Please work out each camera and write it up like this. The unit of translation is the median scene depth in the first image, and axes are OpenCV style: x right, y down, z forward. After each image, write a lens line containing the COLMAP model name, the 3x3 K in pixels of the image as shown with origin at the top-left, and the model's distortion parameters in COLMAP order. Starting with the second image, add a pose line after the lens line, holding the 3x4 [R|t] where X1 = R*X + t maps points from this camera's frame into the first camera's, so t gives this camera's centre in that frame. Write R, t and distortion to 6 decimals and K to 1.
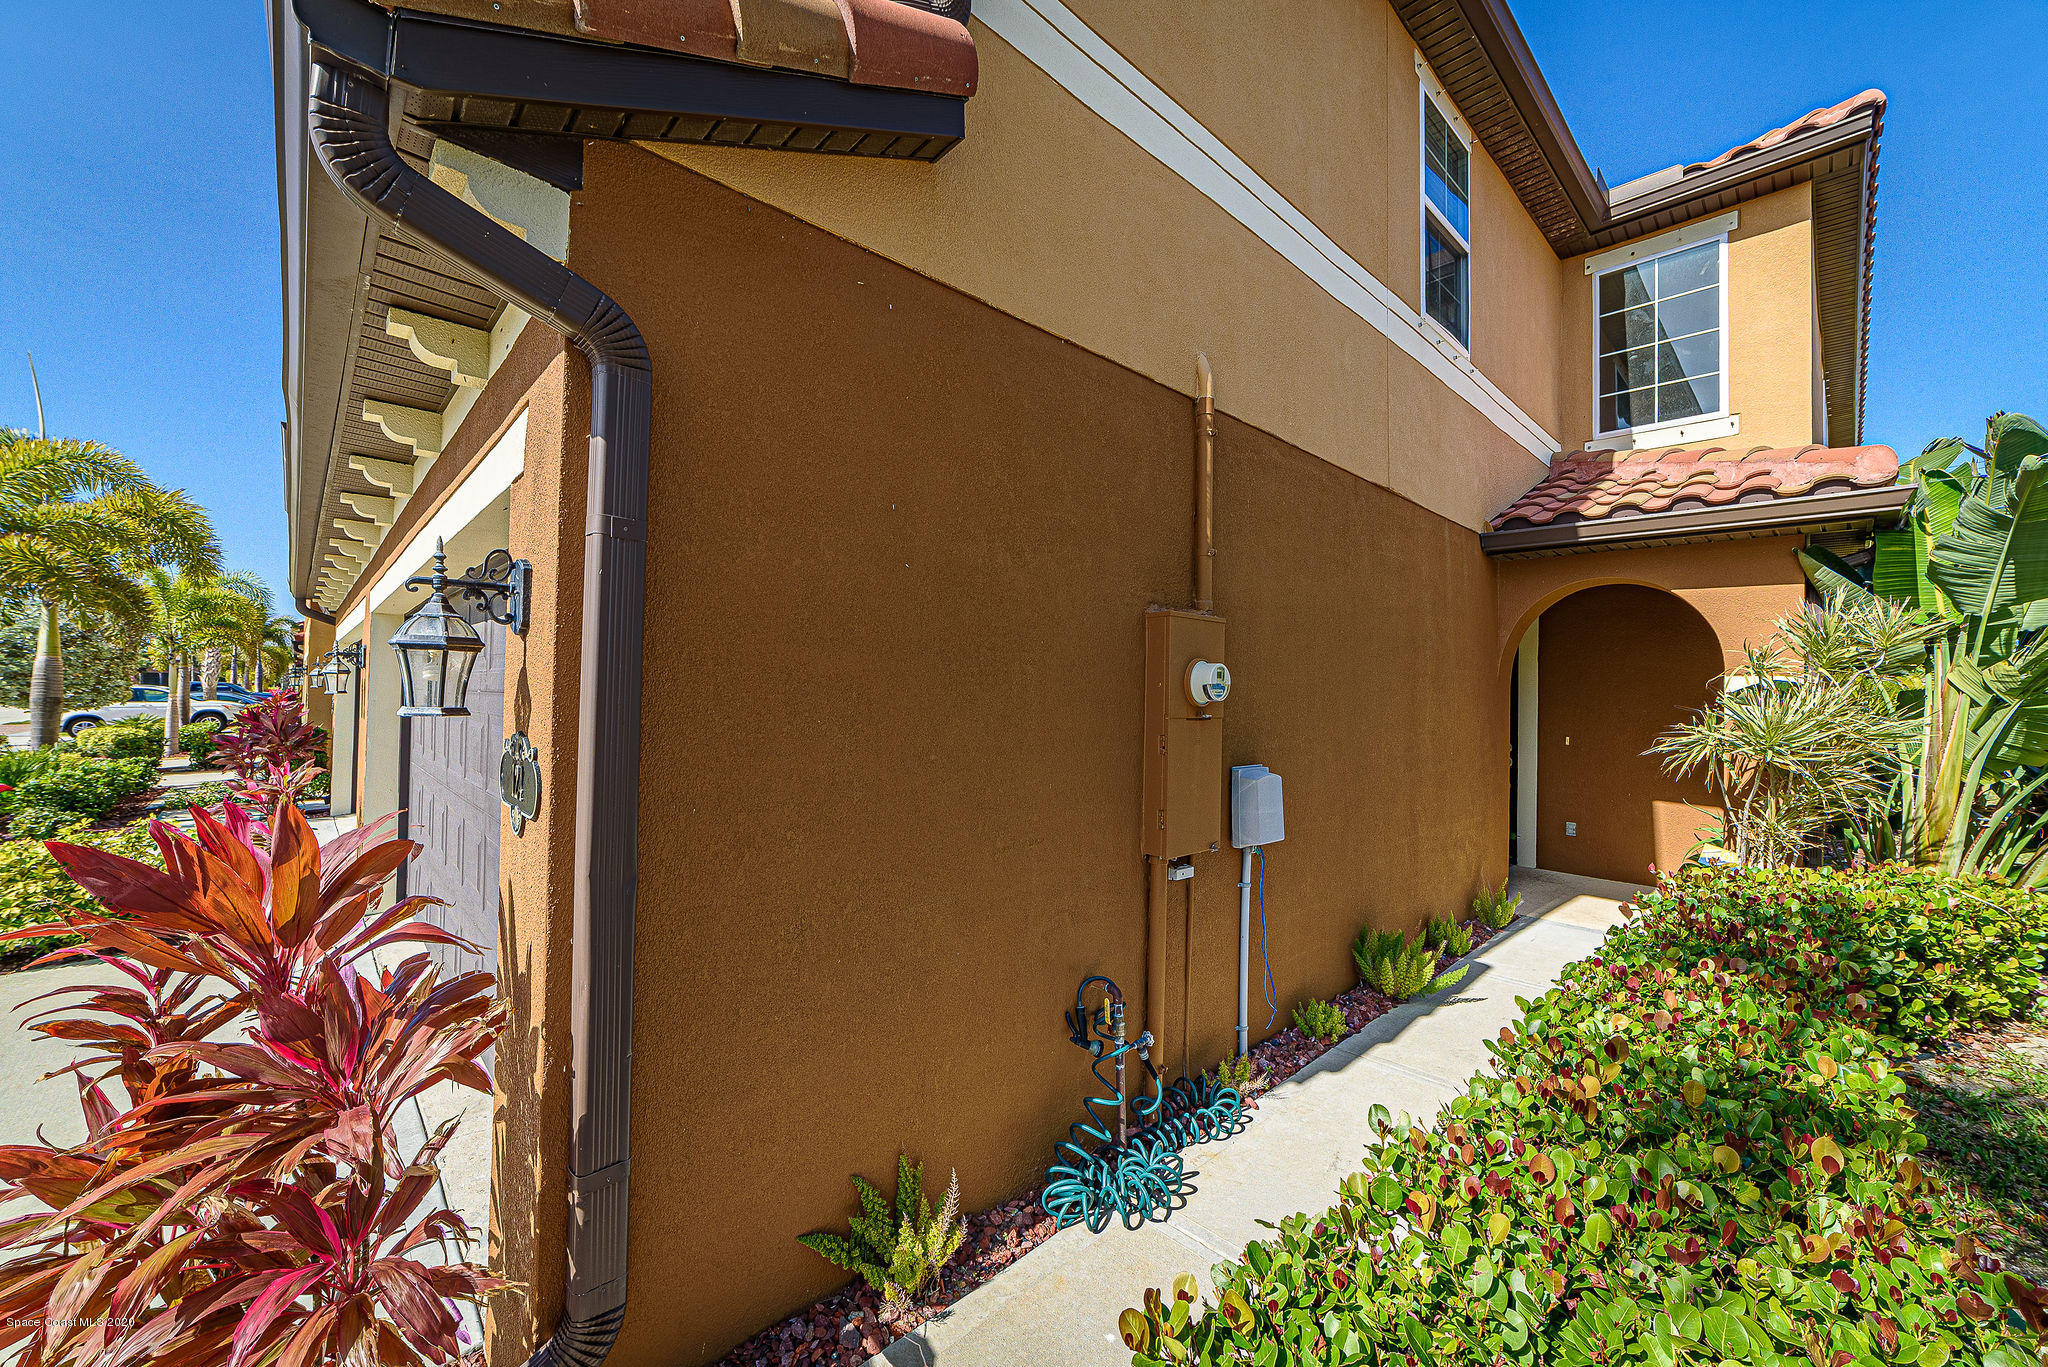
lens RADIAL K [[775.1, 0, 1017.1], [0, 775.1, 677.5], [0, 0, 1]] dist [-0.025434, 0.007674]
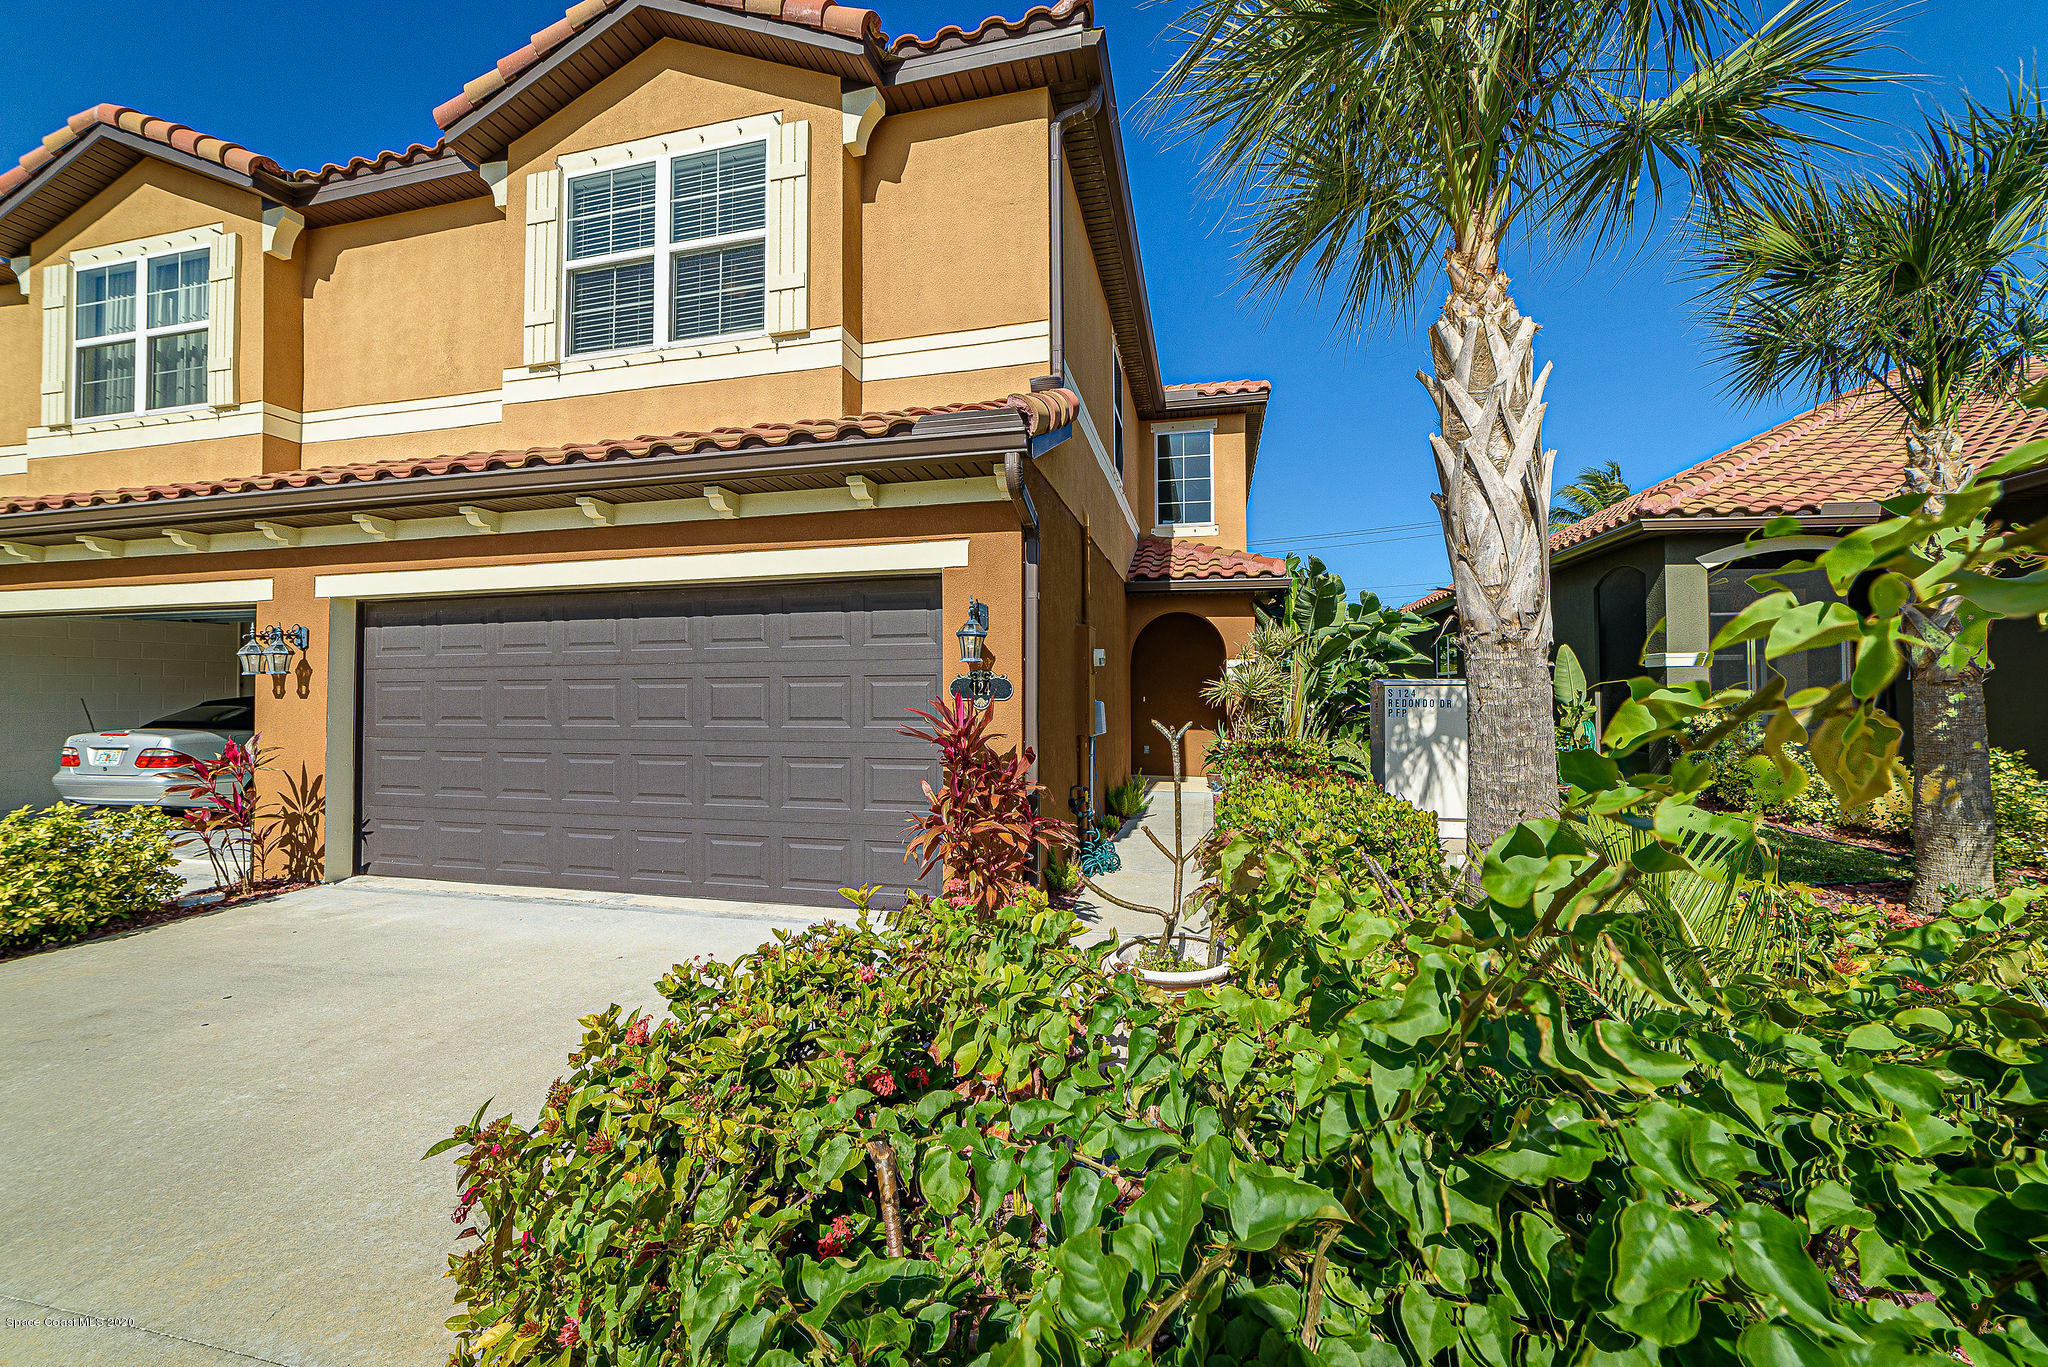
lens RADIAL K [[784.1, 0, 1018.5], [0, 784.1, 673.2], [0, 0, 1]] dist [-0.027618, 0.013438]
pose [[0.831291, -0.007024, 0.555793, -0.638121], [0.007610, 0.999970, 0.001255, 0.024359], [-0.555785, 0.003186, 0.831320, -0.402667]]
